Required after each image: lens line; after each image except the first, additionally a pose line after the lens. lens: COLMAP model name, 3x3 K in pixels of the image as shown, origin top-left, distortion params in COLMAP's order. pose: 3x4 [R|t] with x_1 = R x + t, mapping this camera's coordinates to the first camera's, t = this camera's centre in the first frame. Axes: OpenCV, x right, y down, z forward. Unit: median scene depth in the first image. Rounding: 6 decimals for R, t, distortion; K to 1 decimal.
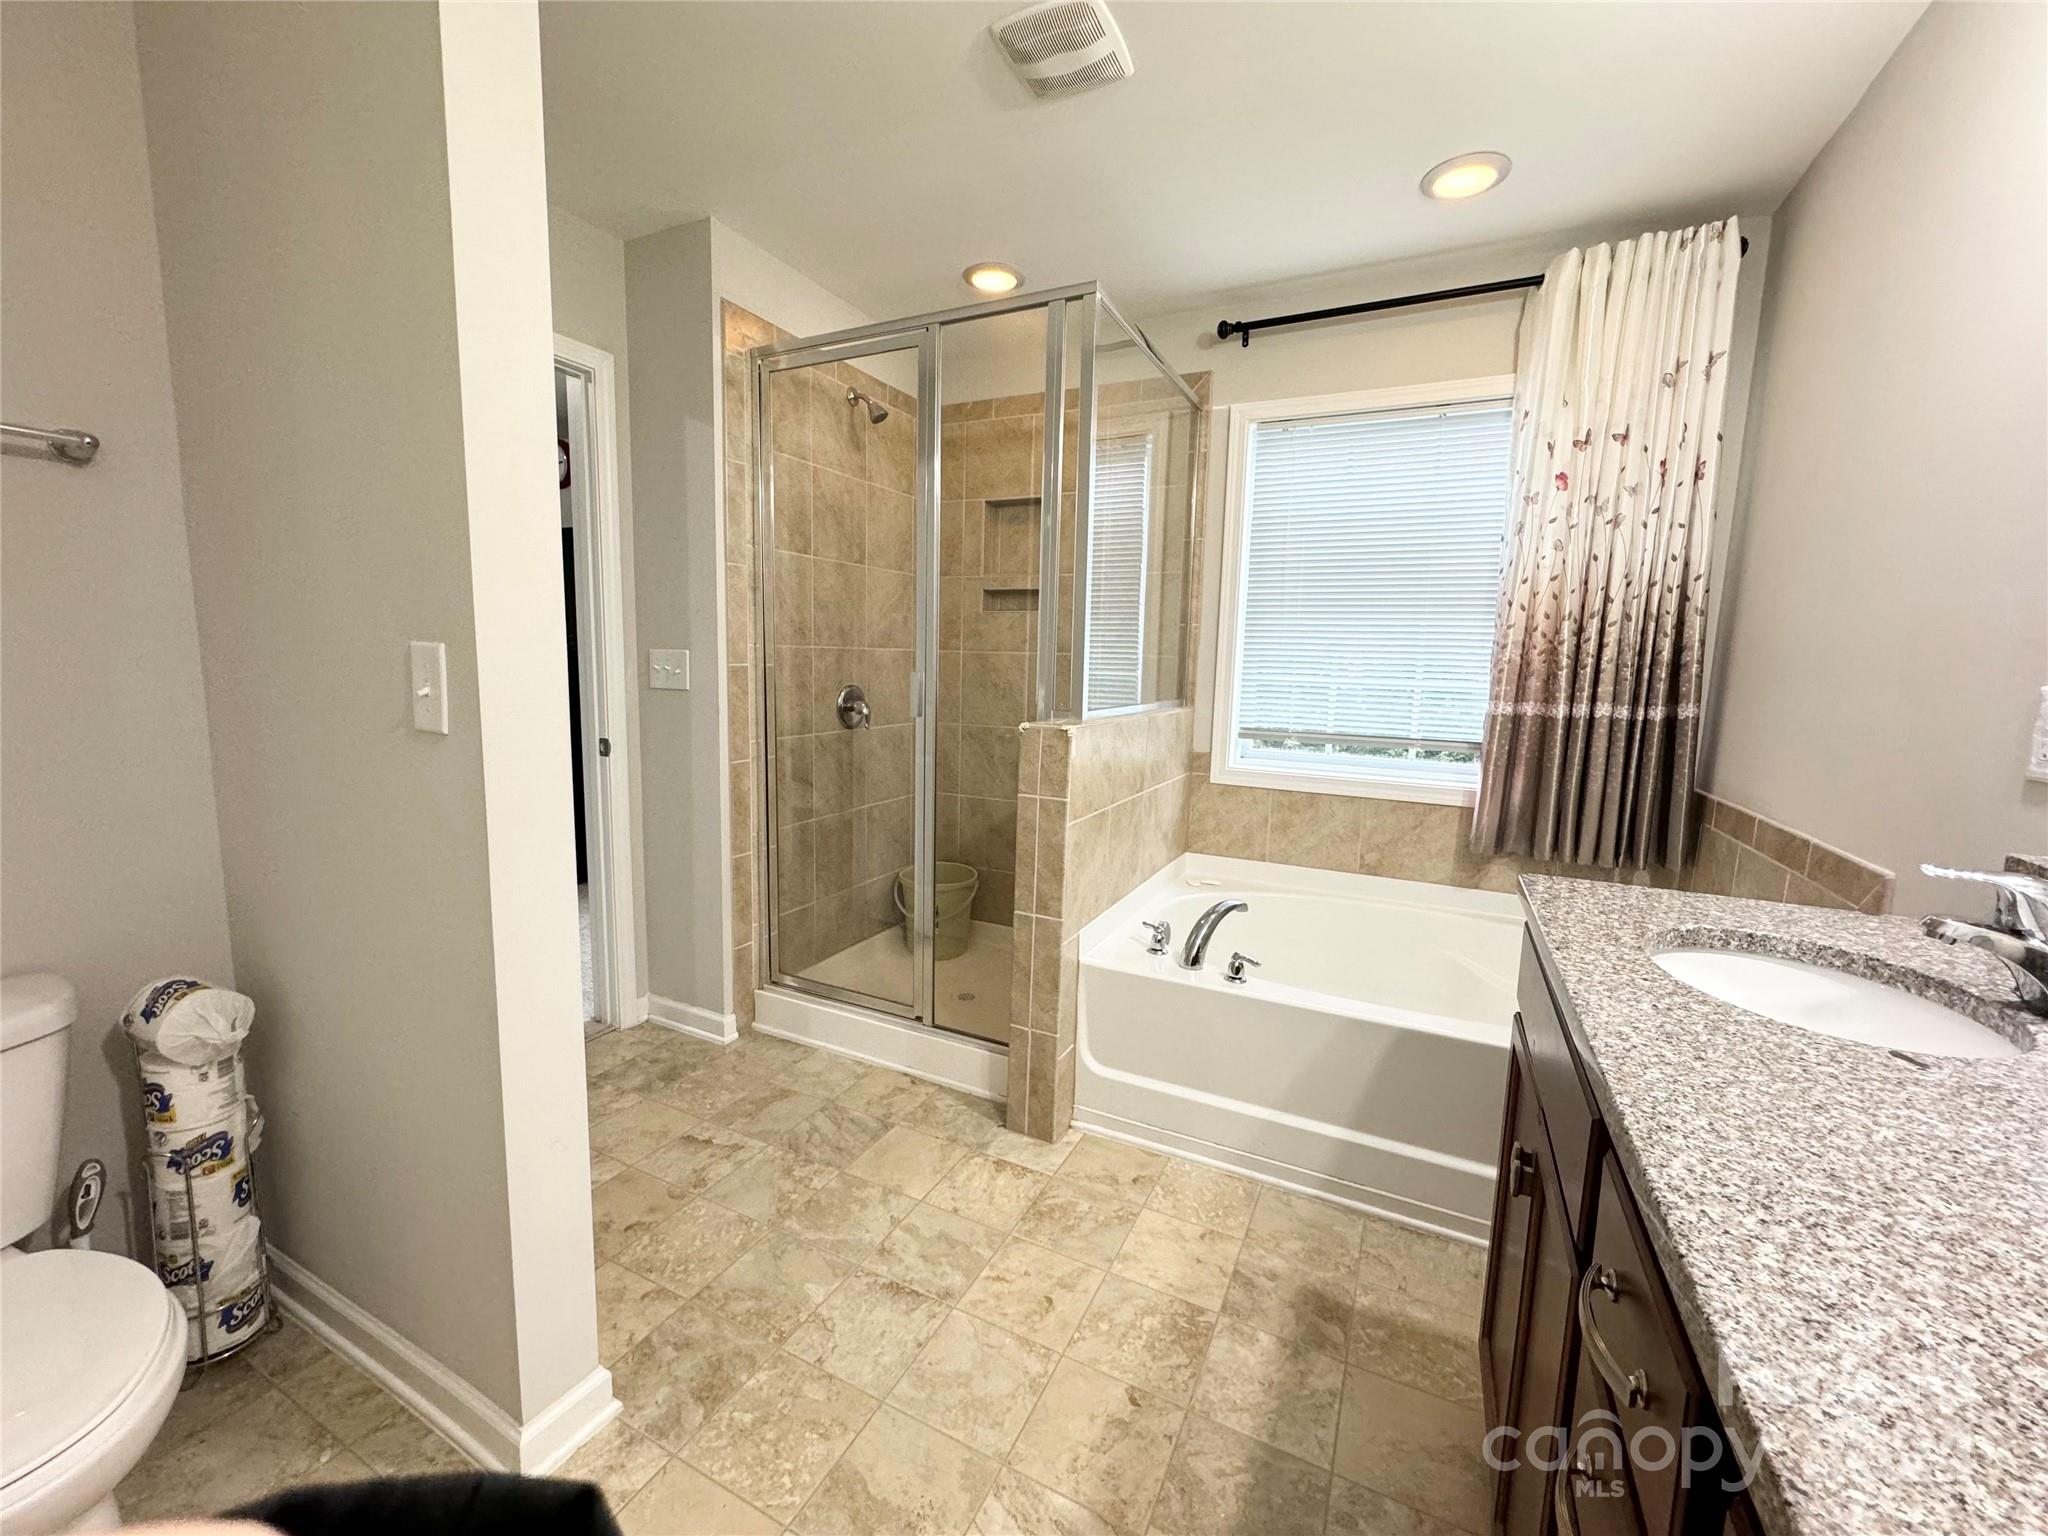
lens RADIAL K [[814.8, 0, 1024.2], [0, 814.8, 758.8], [0, 0, 1]] dist [-0.002528, 0.000361]
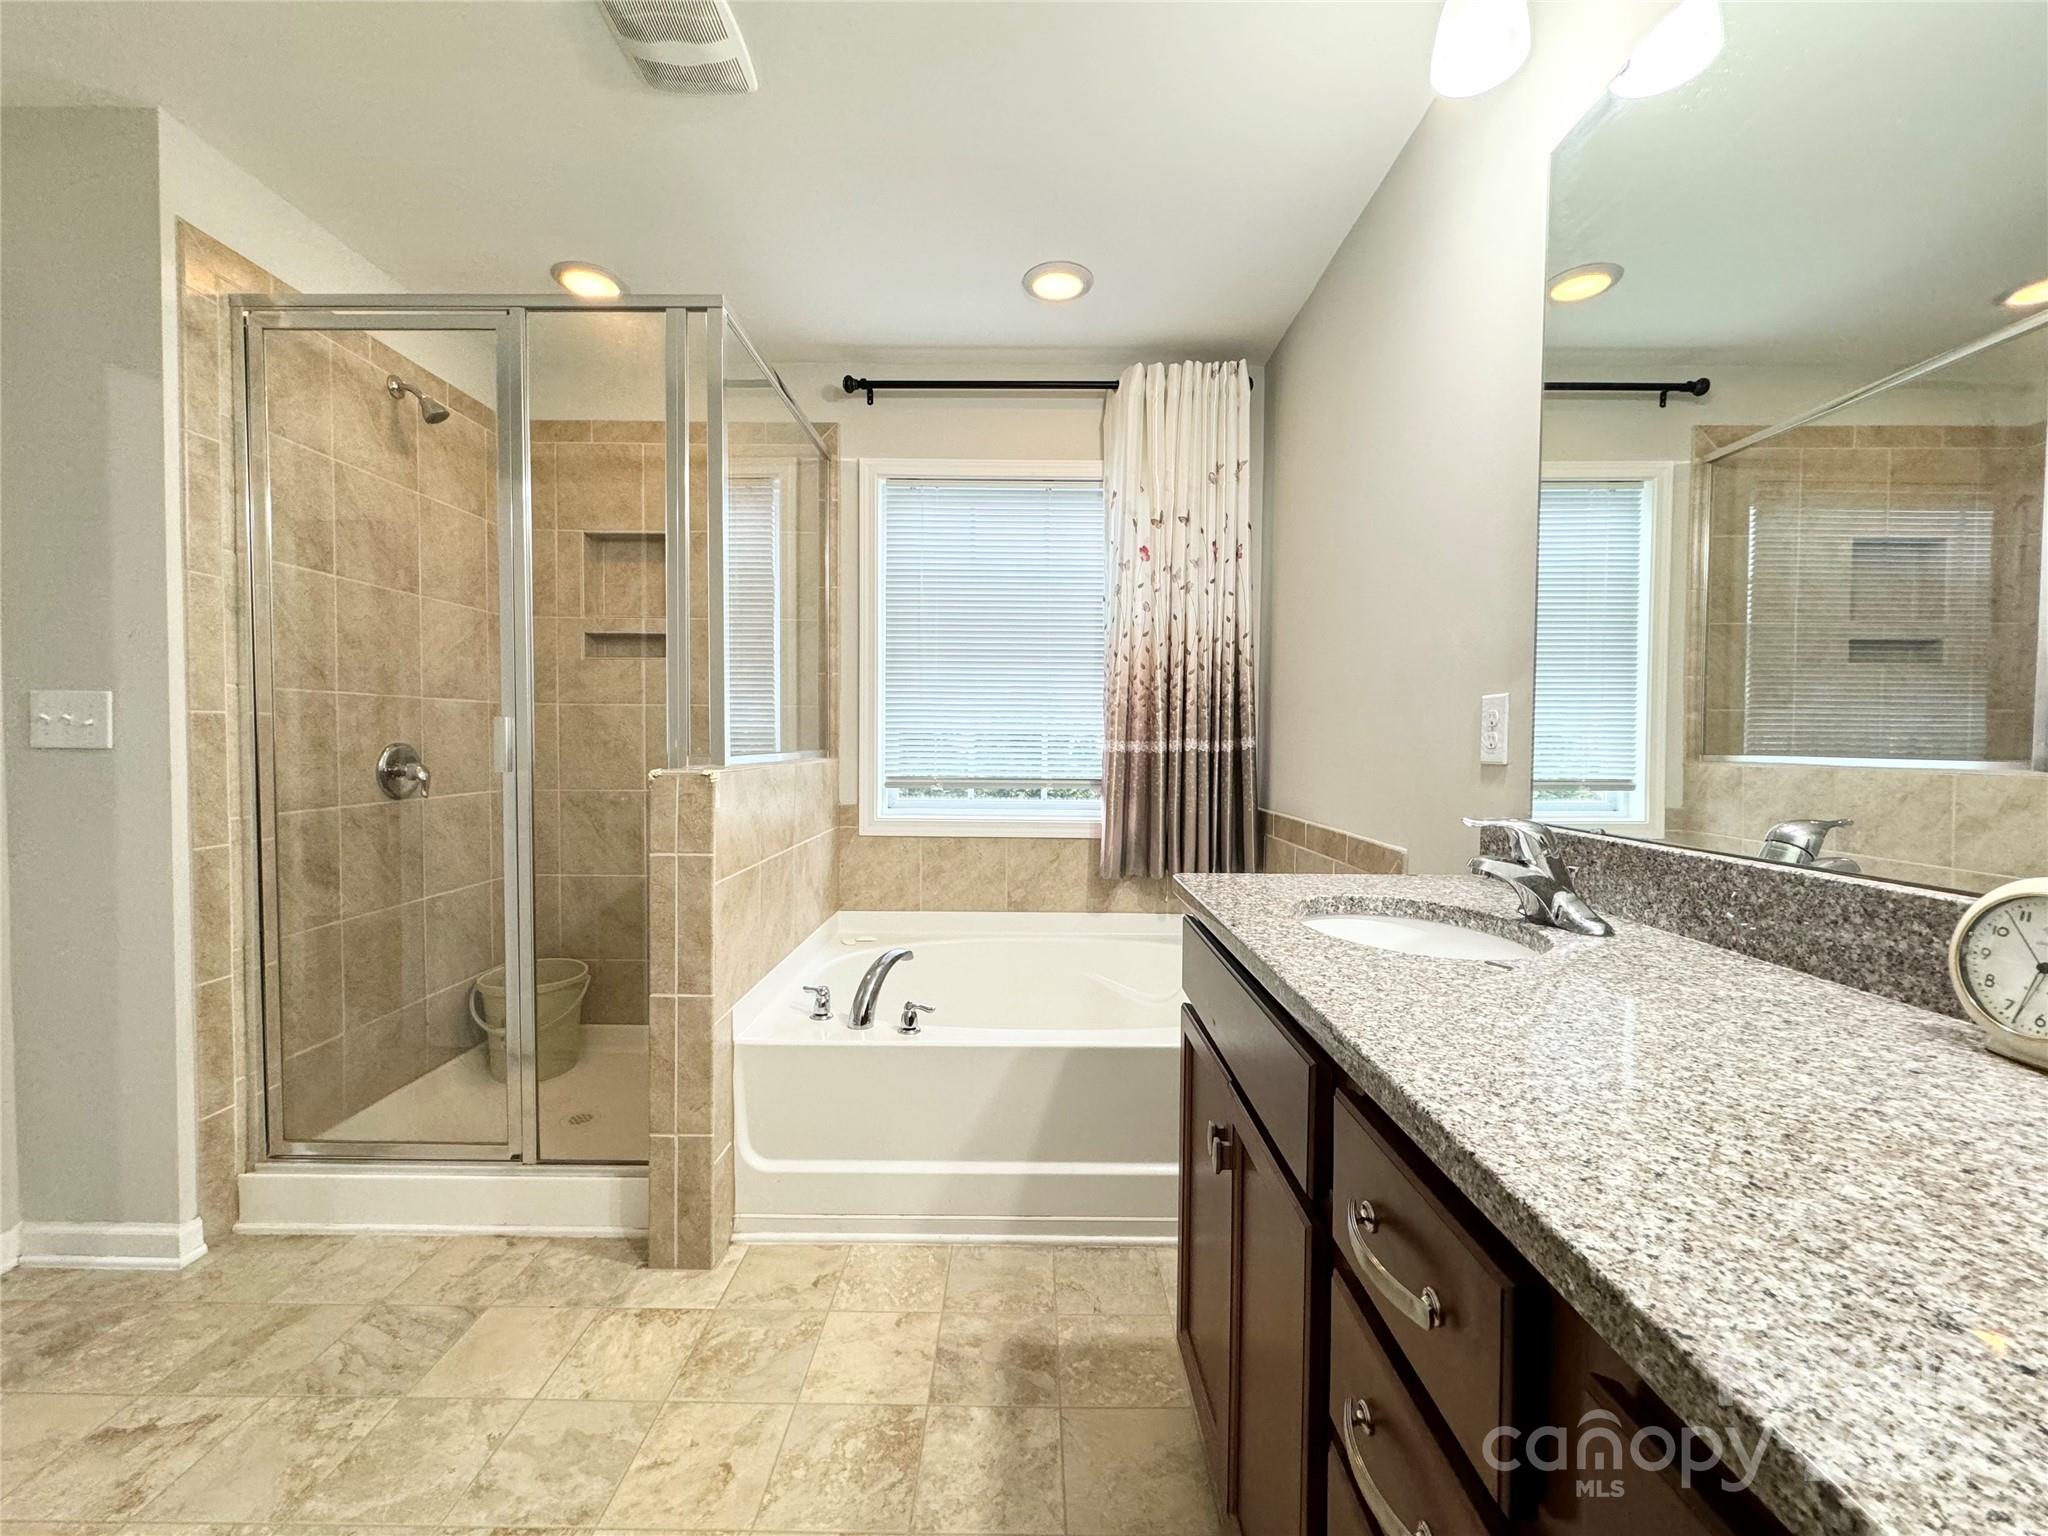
lens RADIAL K [[814.8, 0, 1024.1], [0, 814.8, 760.9], [0, 0, 1]] dist [-0.002528, 0.000361]
pose [[0.897068, -0.031947, 0.440736, -0.025635], [0.069920, 0.995080, -0.070186, 0.030389], [-0.436326, 0.093778, 0.894889, 0.056396]]
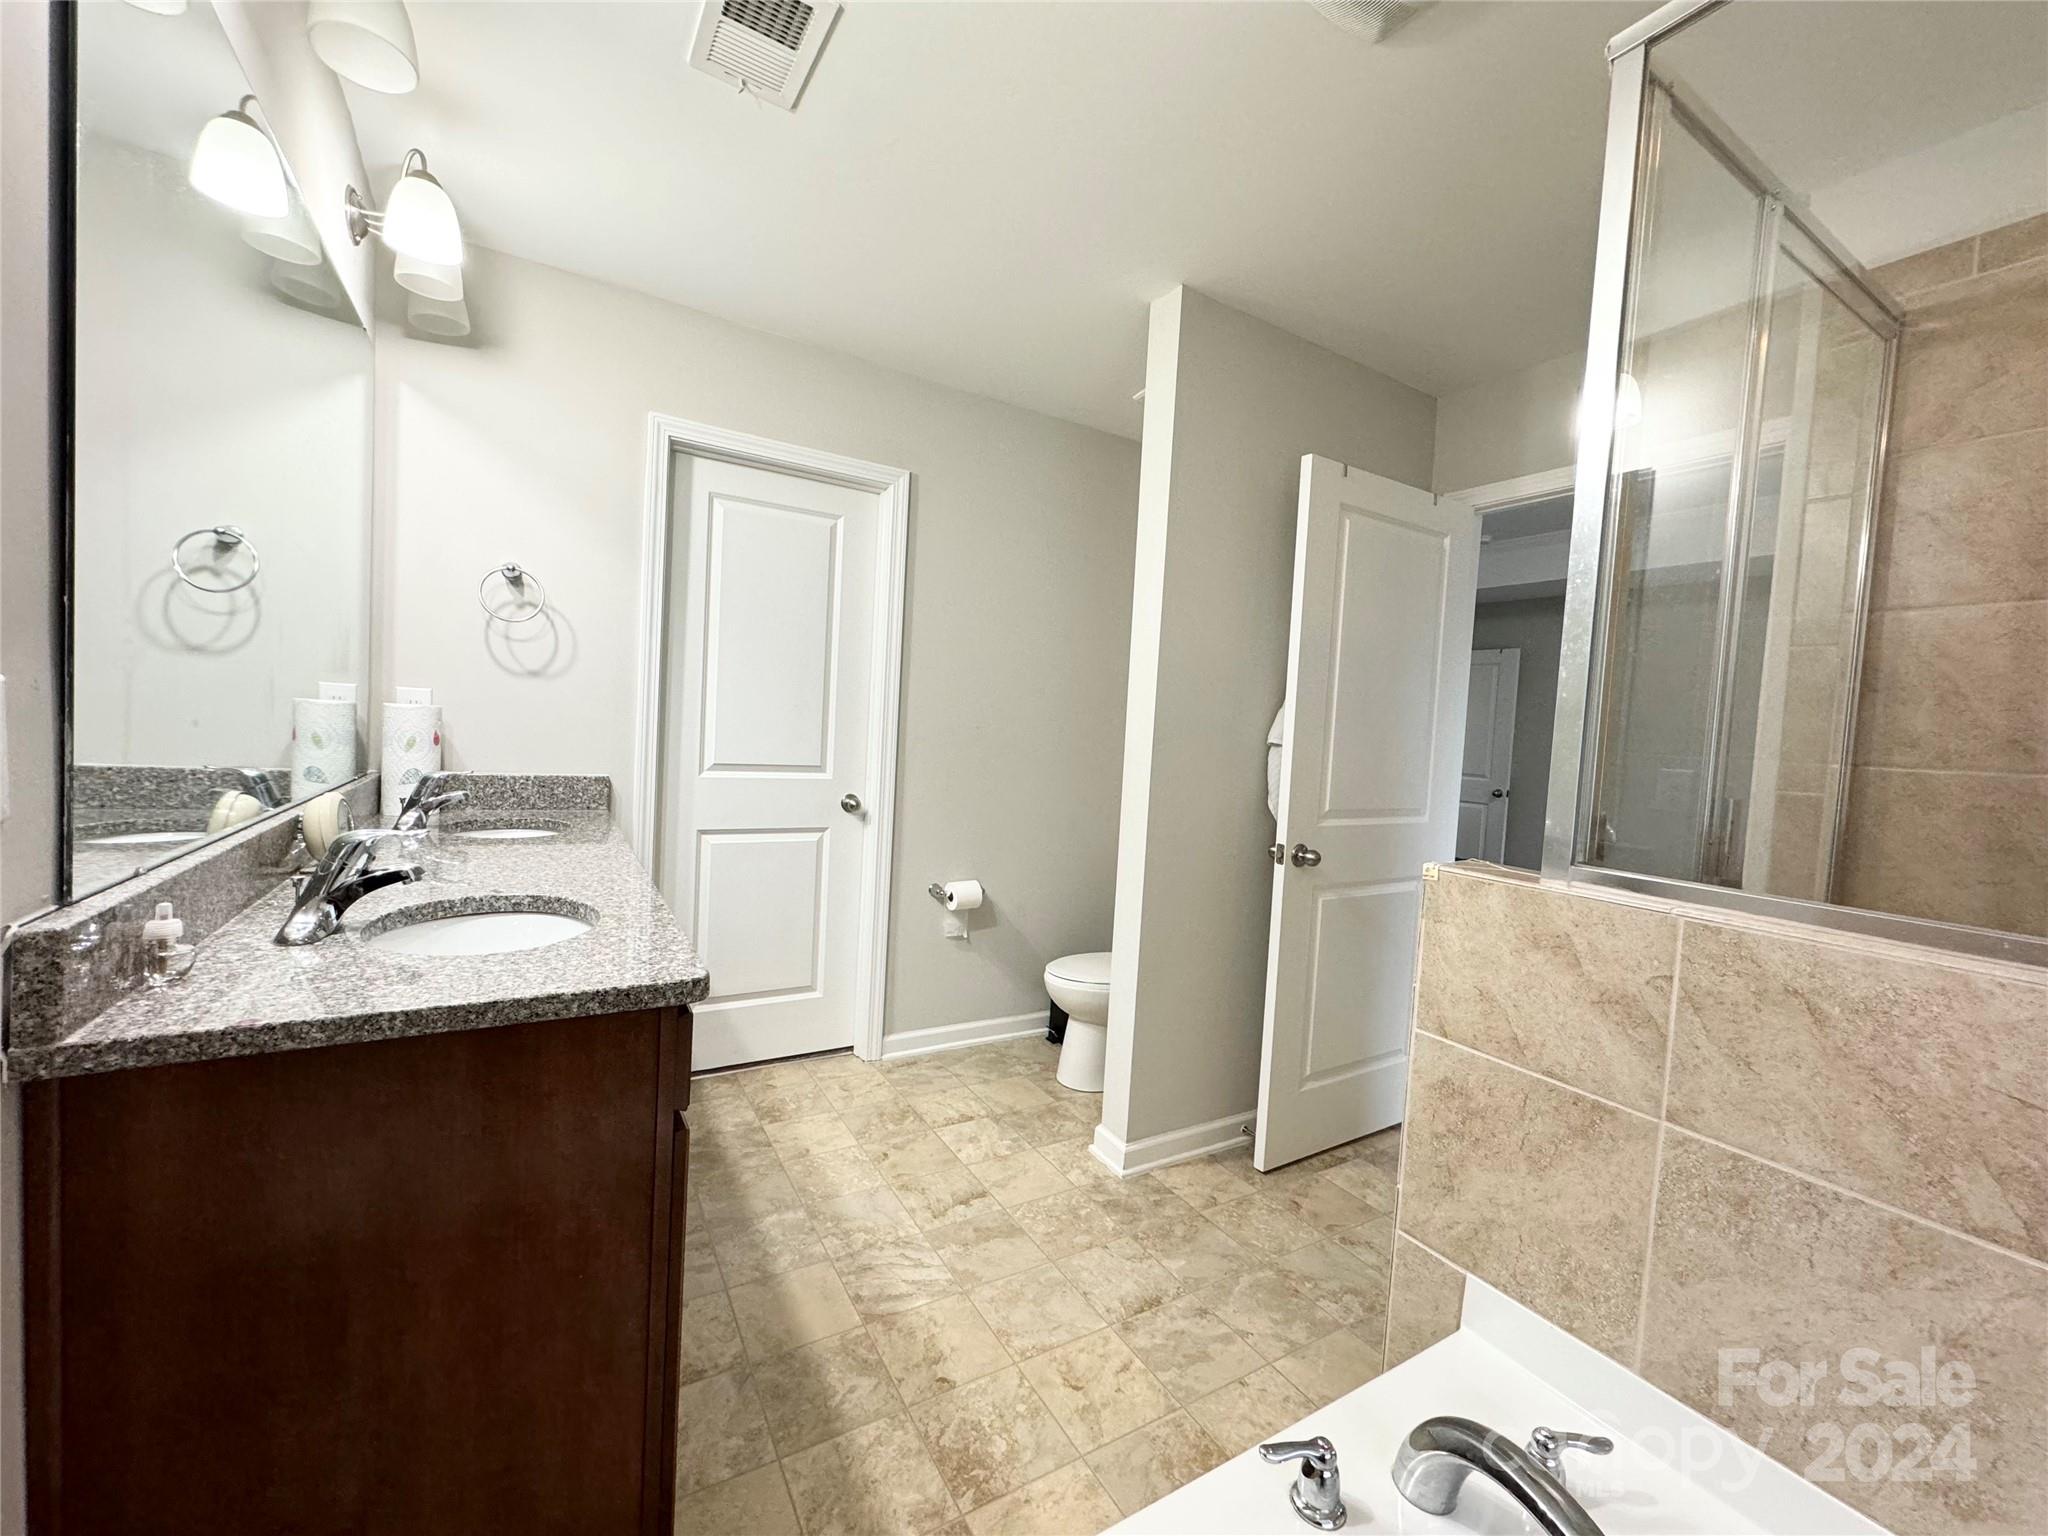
lens RADIAL K [[814.8, 0, 1028.5], [0, 814.8, 773.4], [0, 0, 1]] dist [-0.002528, 0.000361]
pose [[-0.534844, 0.003484, -0.844944, 0.871666], [-0.172025, 0.978599, 0.112926, -0.170548], [0.827254, 0.205749, -0.522798, 1.422997]]
